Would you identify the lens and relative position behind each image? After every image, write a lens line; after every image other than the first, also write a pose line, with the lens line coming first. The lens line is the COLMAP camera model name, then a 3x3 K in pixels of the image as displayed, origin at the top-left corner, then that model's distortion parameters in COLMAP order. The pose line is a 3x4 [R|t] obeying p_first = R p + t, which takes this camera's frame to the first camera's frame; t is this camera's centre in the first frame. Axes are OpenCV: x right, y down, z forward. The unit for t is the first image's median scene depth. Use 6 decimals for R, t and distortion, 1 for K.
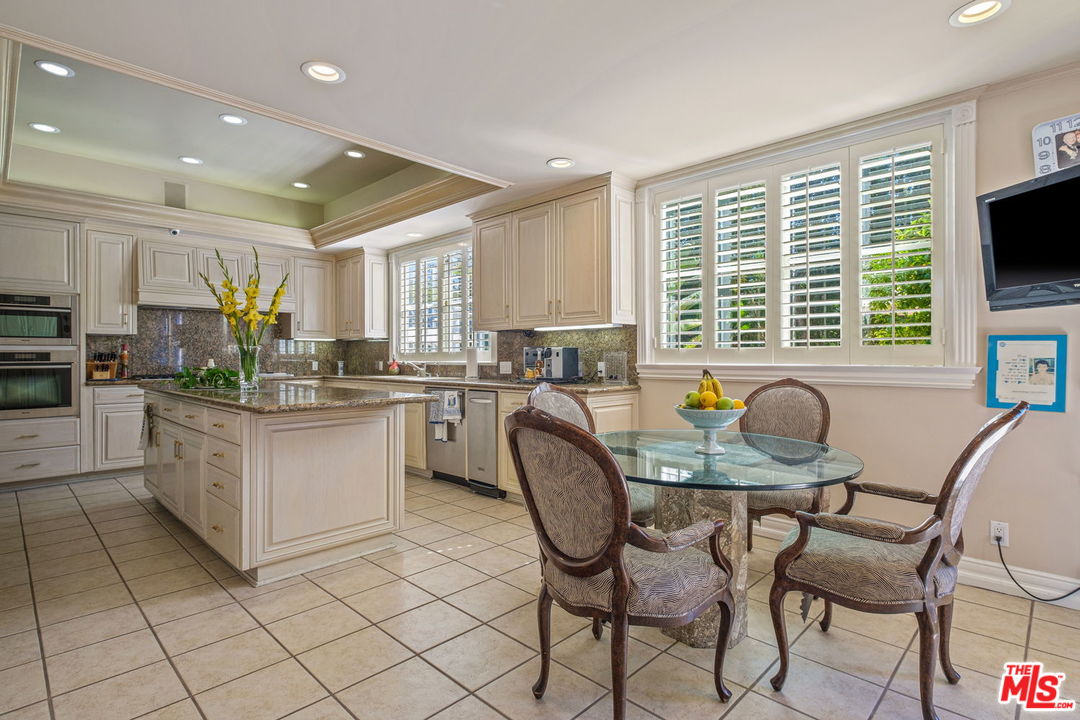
lens RADIAL K [[544.8, 0, 541.9], [0, 544.8, 353.1], [0, 0, 1]] dist [0.002878, 0.000031]
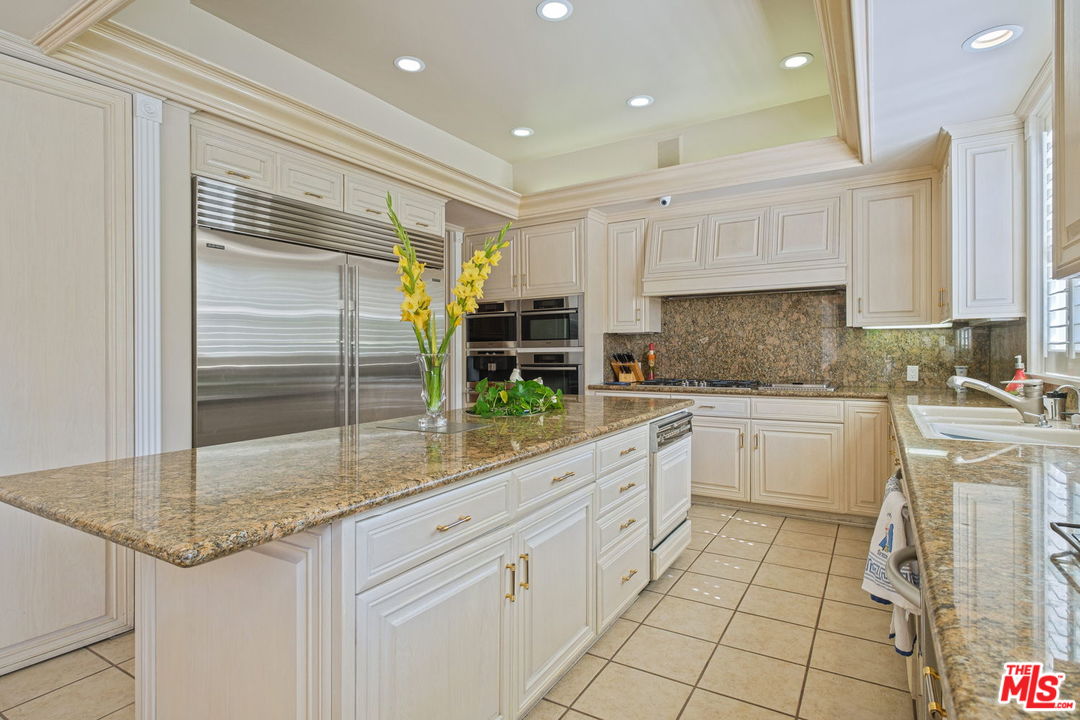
lens RADIAL K [[544.8, 0, 541.9], [0, 544.8, 353.1], [0, 0, 1]] dist [0.002878, 0.000031]
pose [[0.224844, 0.001963, -0.974393, 0.061585], [0.014250, 0.999884, 0.005302, -0.007774], [0.974291, -0.015077, 0.224790, 0.649231]]
